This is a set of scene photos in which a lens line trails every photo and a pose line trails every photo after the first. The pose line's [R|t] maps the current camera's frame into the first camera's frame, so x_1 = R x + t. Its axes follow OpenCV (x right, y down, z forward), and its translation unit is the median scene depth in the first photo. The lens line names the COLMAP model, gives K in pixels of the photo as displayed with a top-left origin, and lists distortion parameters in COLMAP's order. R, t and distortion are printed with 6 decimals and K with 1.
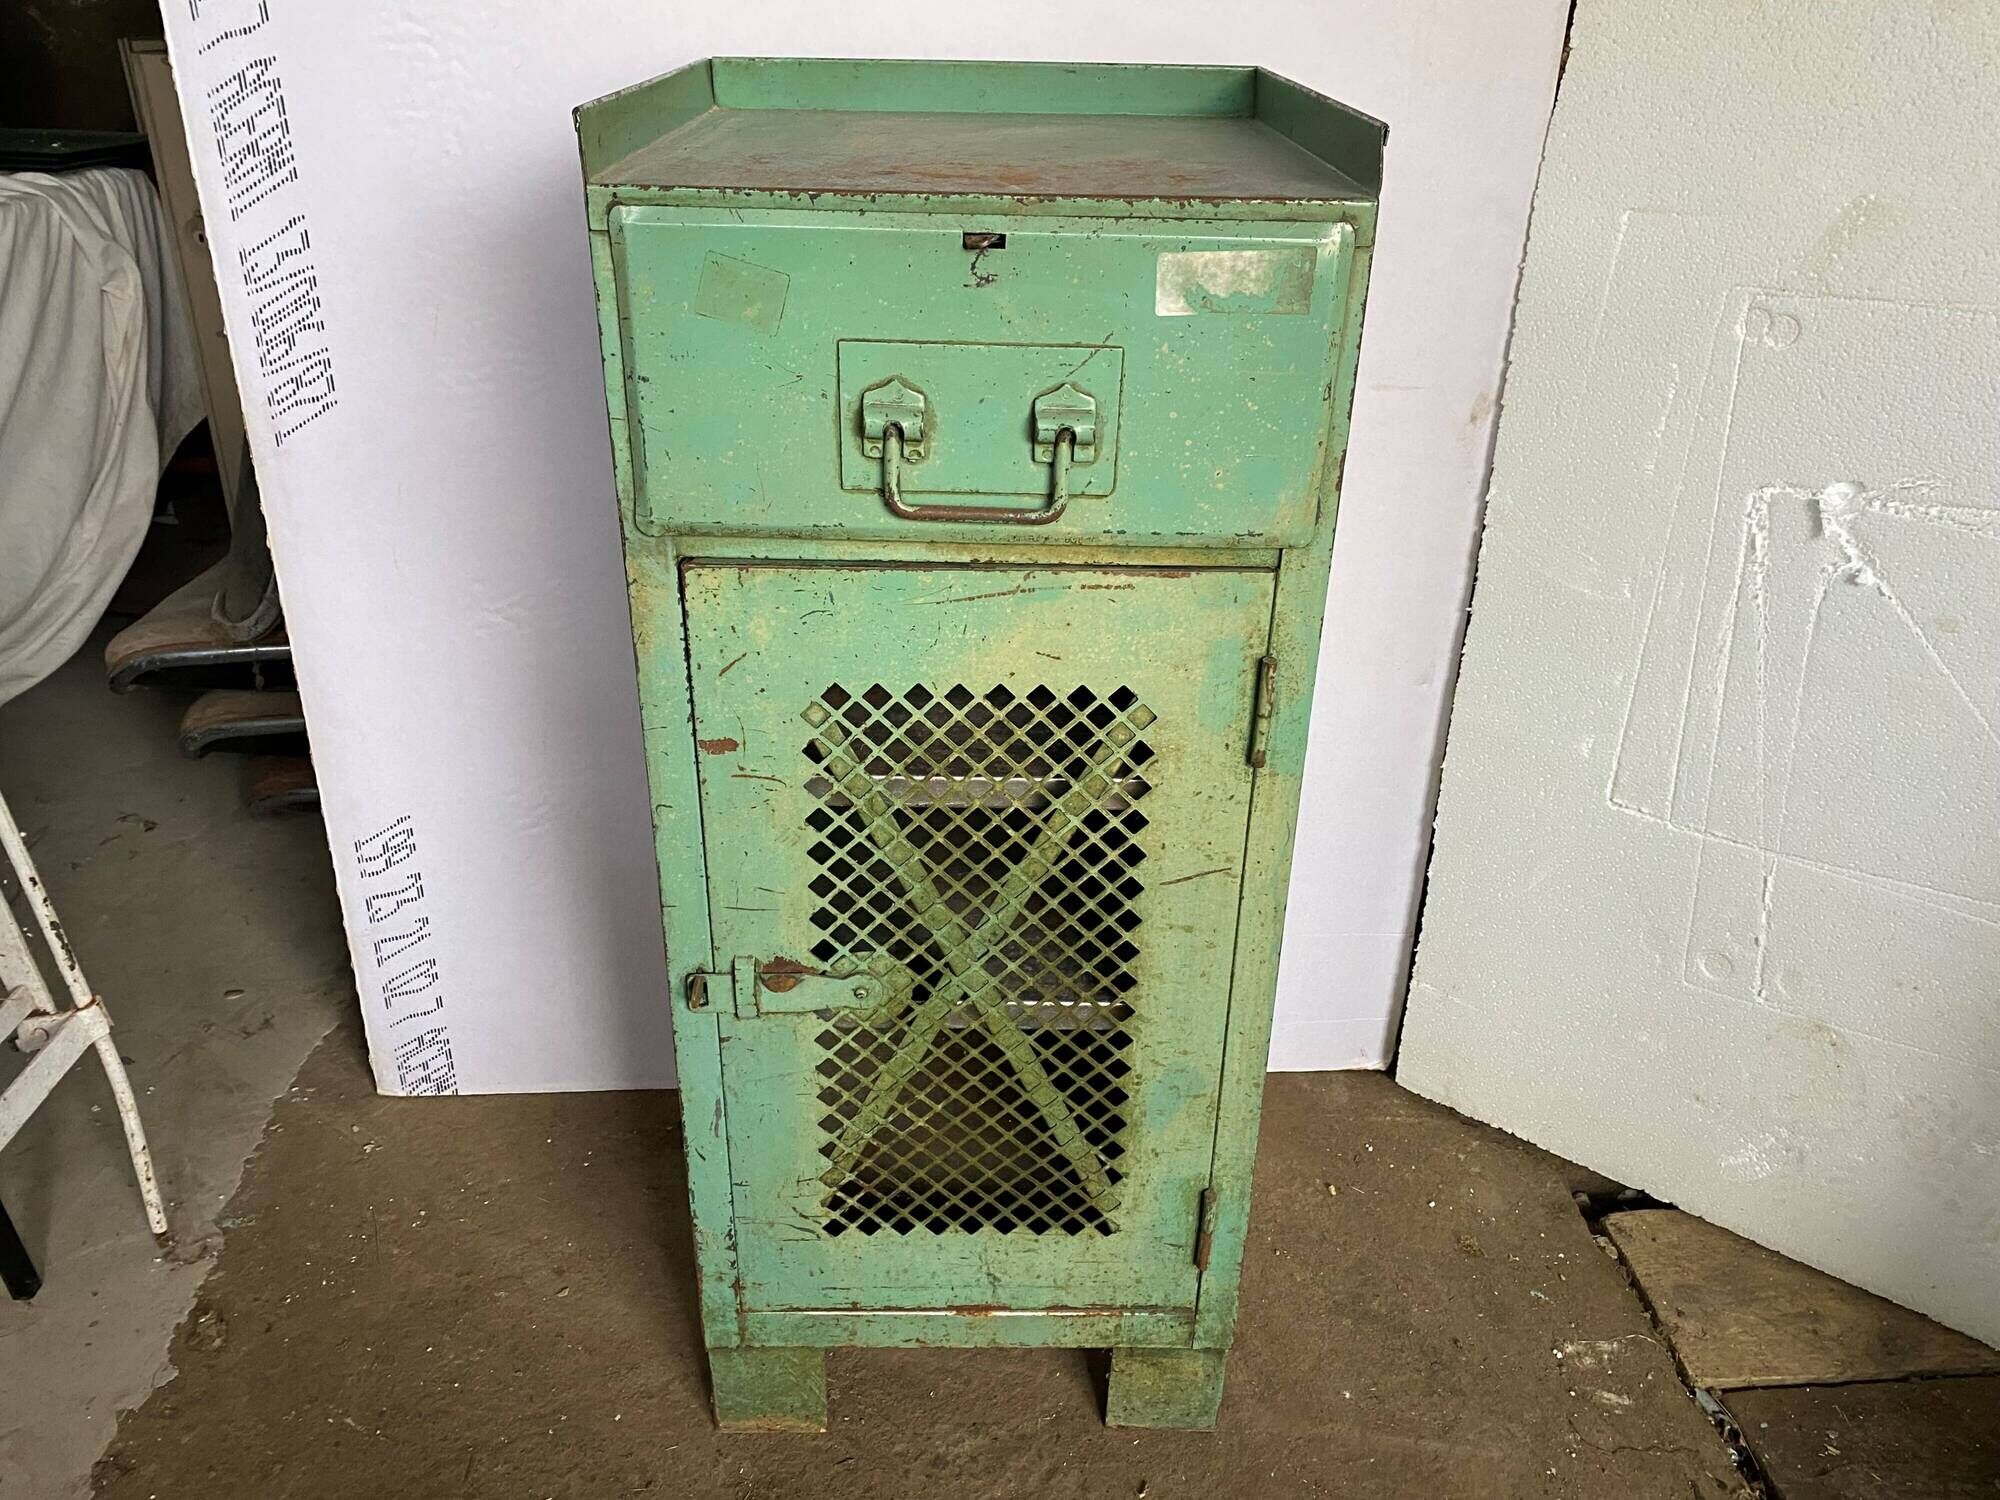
lens RADIAL K [[1490.6, 0, 1002.6], [0, 1490.6, 734.1], [0, 0, 1]] dist [0.024503, -0.026091]
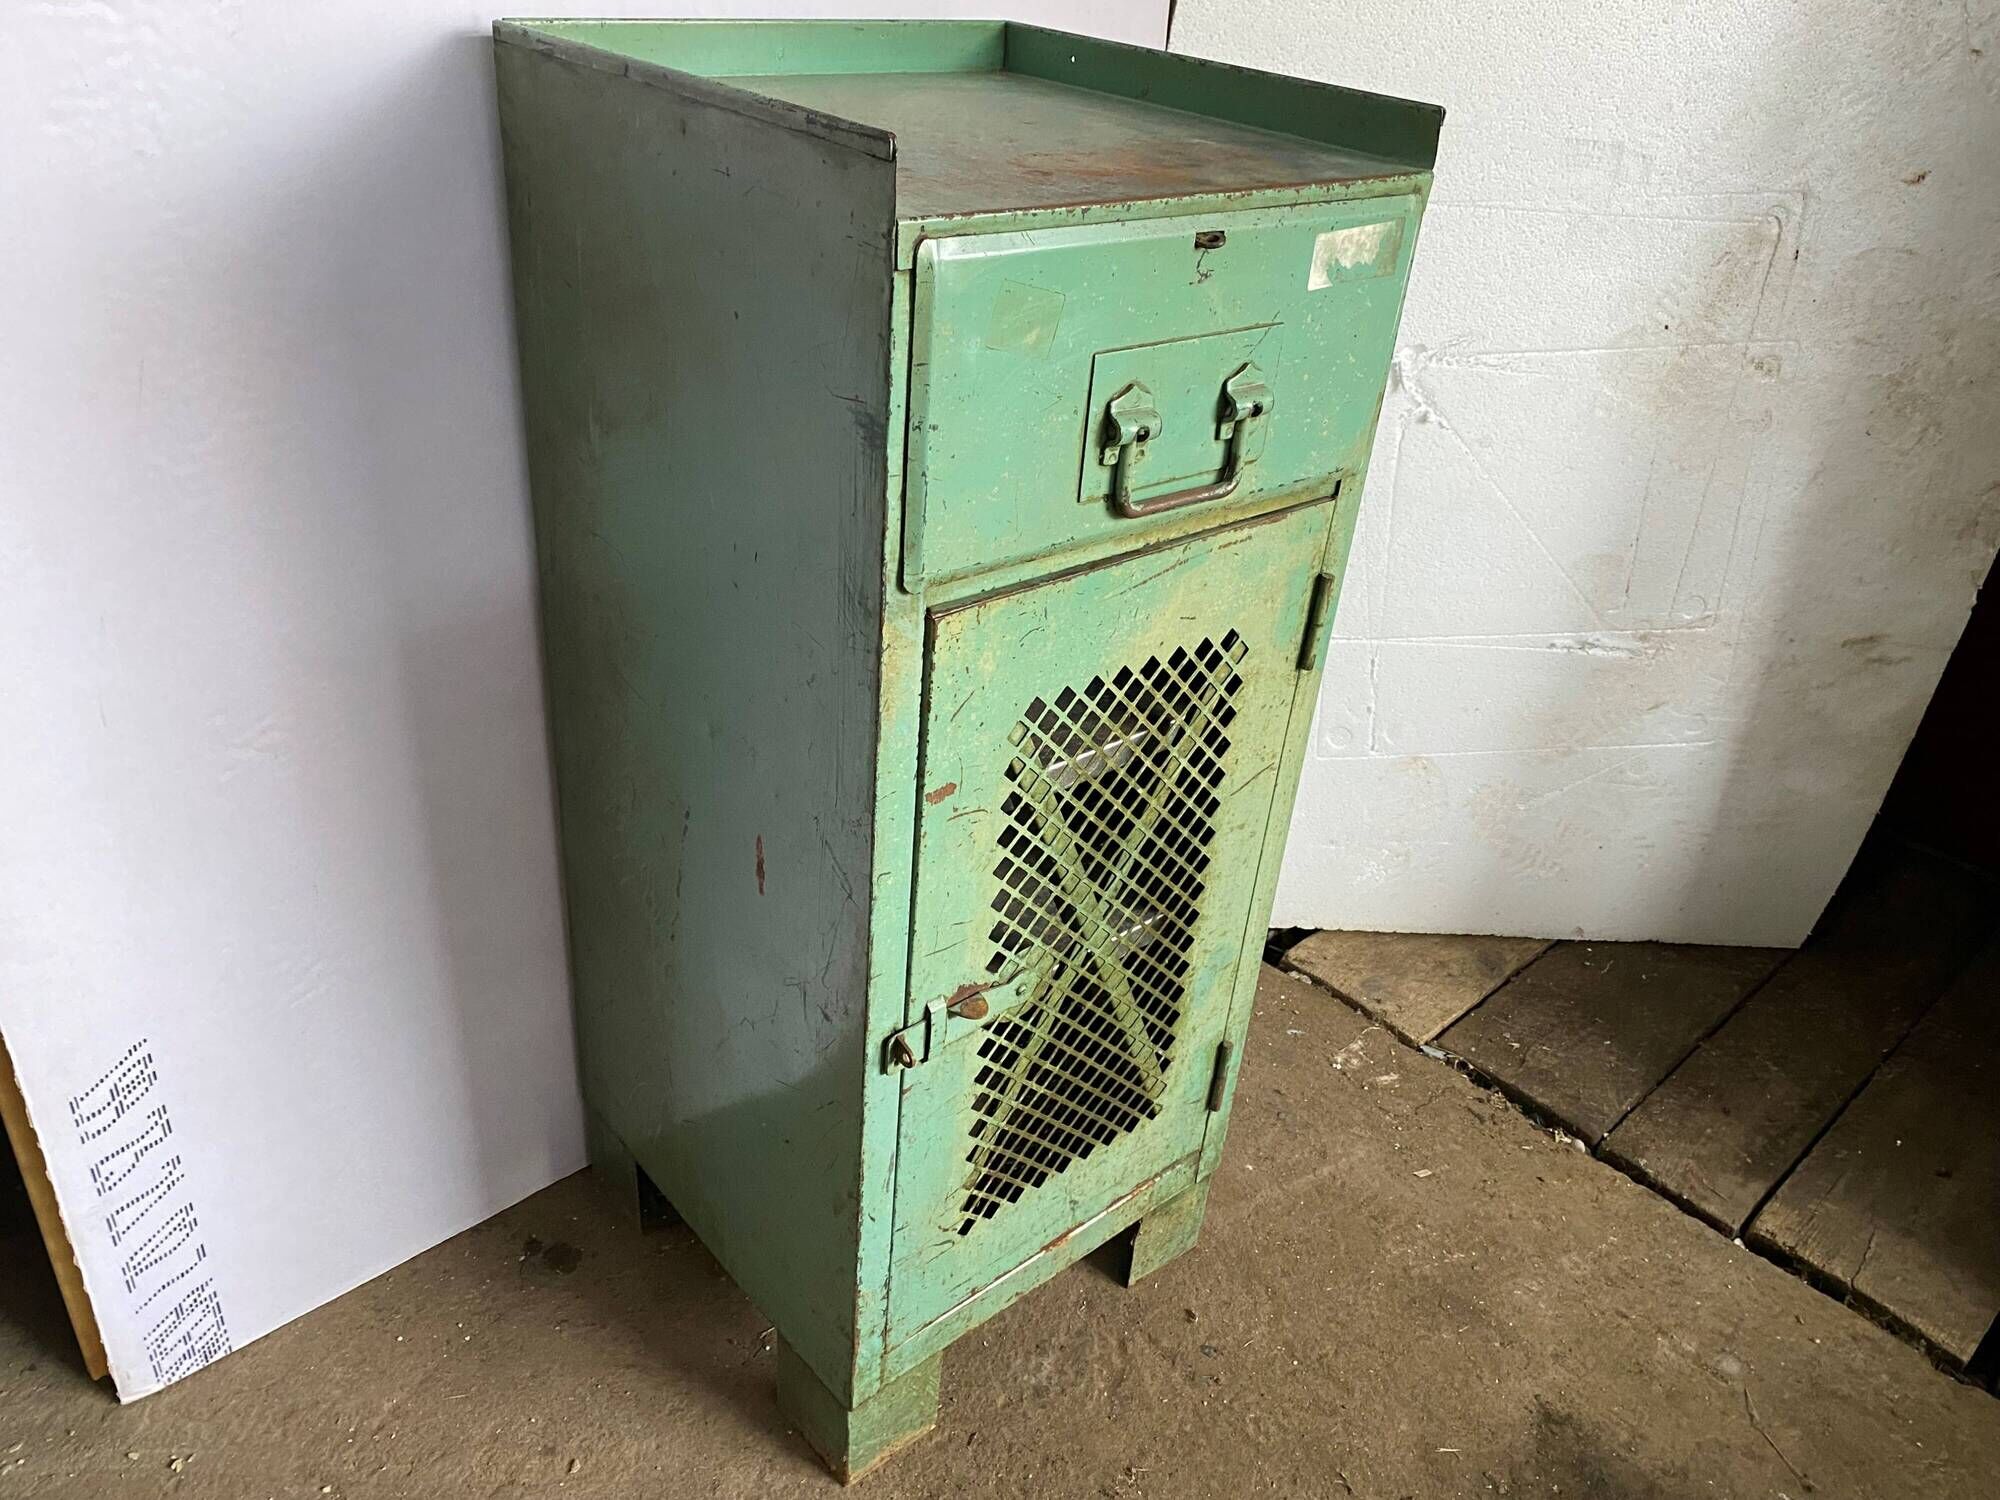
lens RADIAL K [[1485.6, 0, 984.2], [0, 1485.6, 755.2], [0, 0, 1]] dist [0.017792, -0.010869]
pose [[0.777181, -0.289877, 0.558535, -0.568705], [0.237524, 0.957058, 0.166201, -0.136988], [-0.582729, 0.003497, 0.812659, 0.176309]]
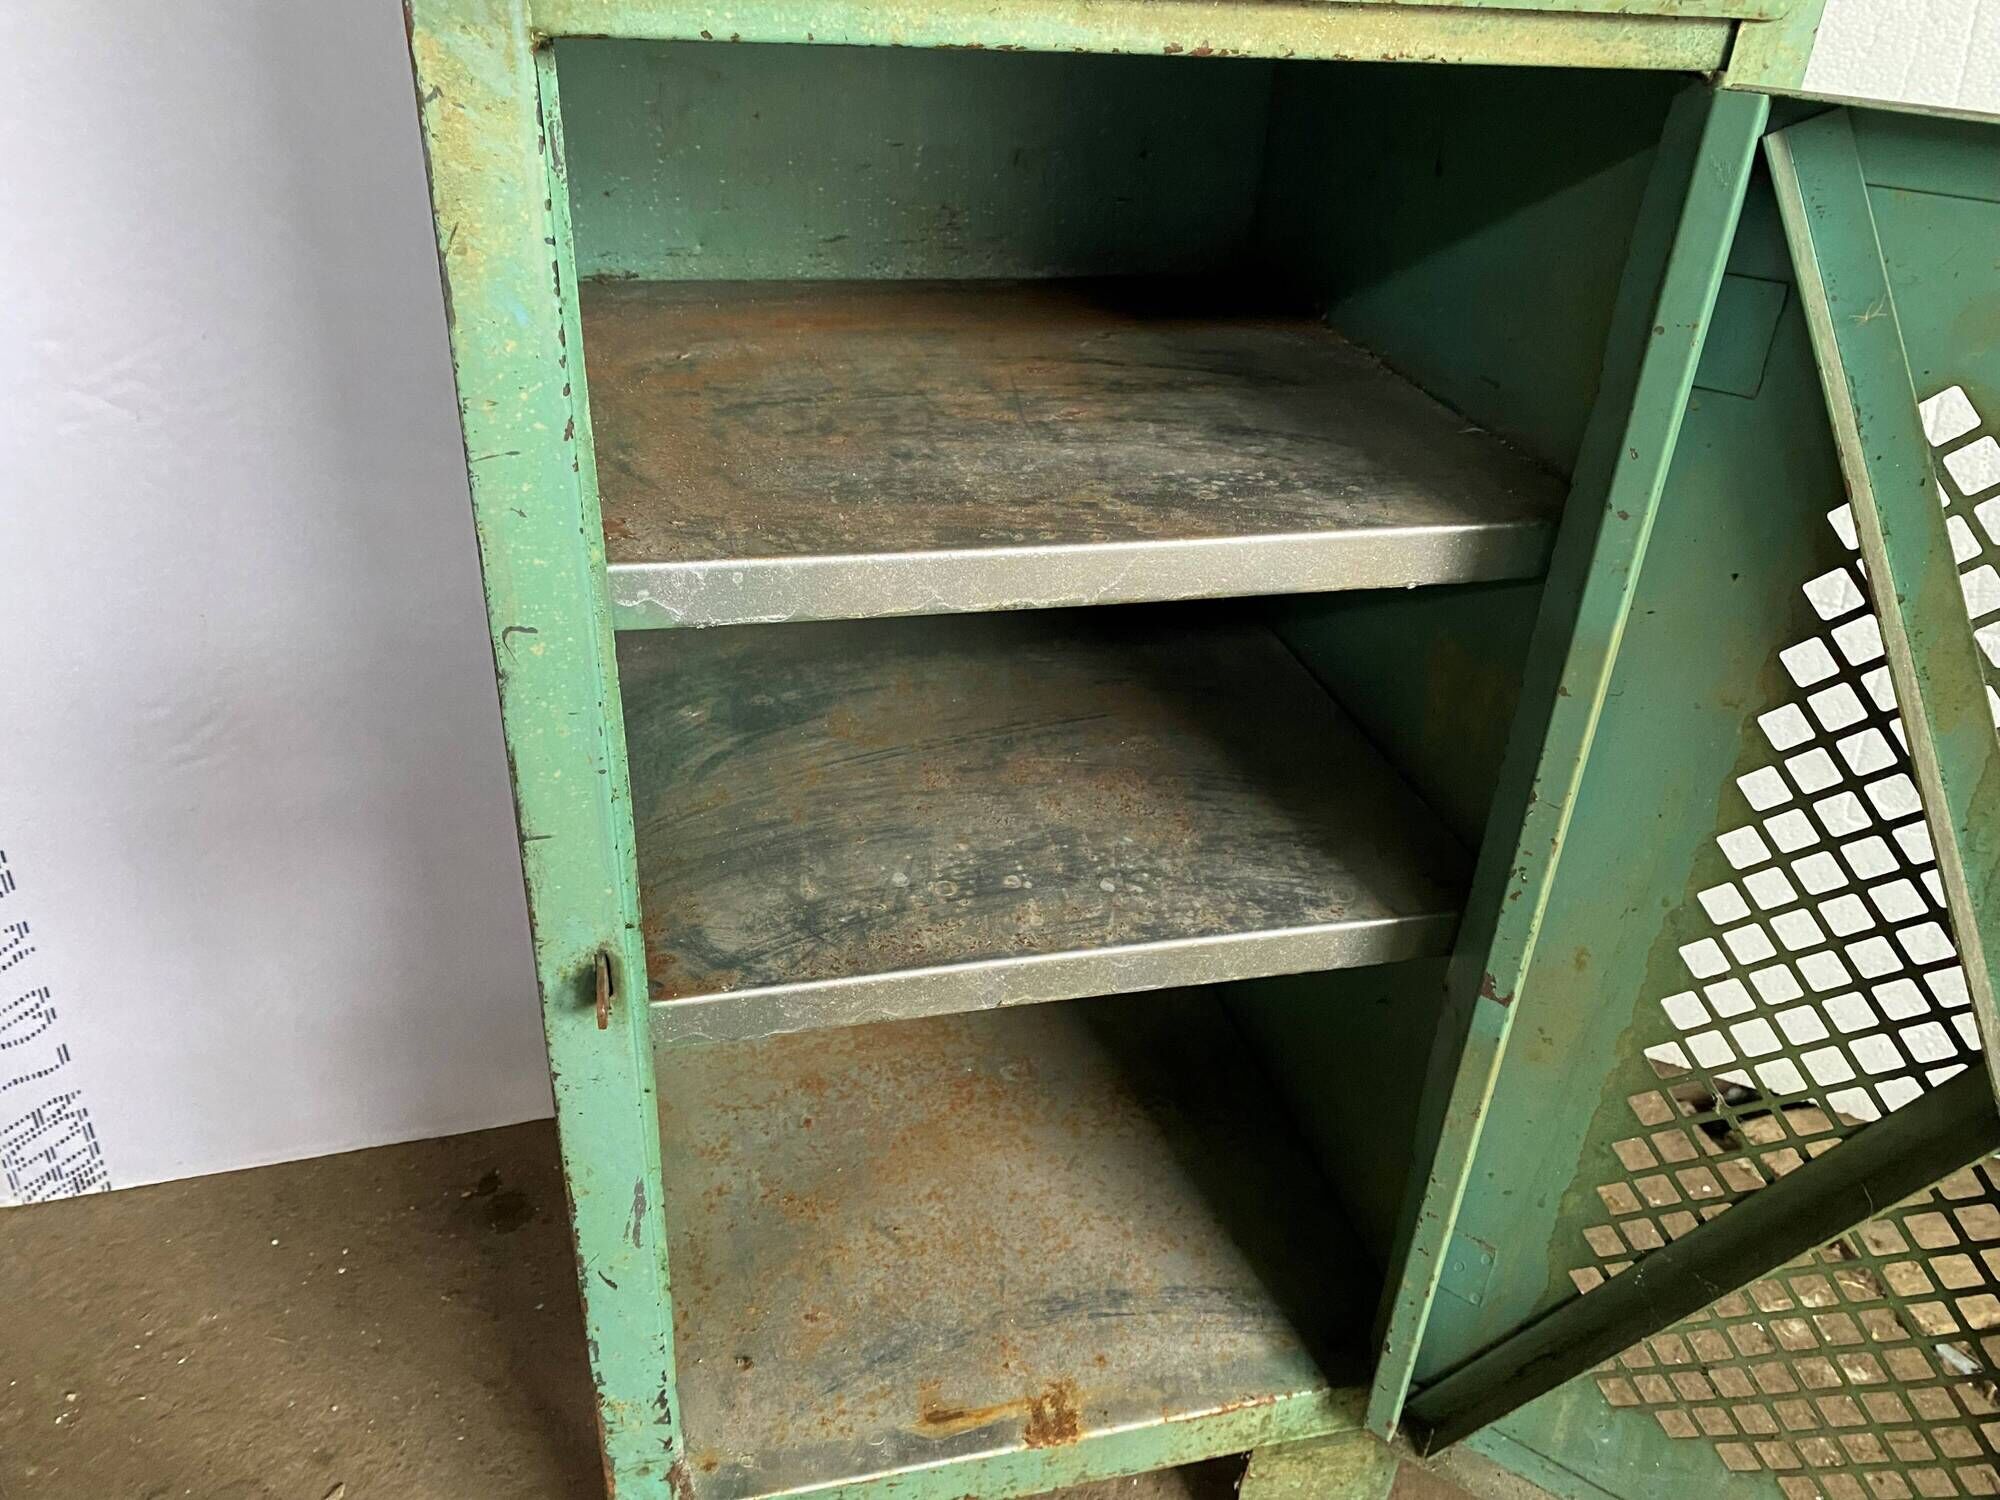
lens RADIAL K [[1506.7, 0, 1007.2], [0, 1506.7, 742.5], [0, 0, 1]] dist [0.006545, -0.000711]
pose [[0.974261, -0.088320, 0.207399, -0.149854], [0.077532, 0.995207, 0.059599, 0.057088], [-0.211669, -0.041985, 0.976439, 0.410454]]
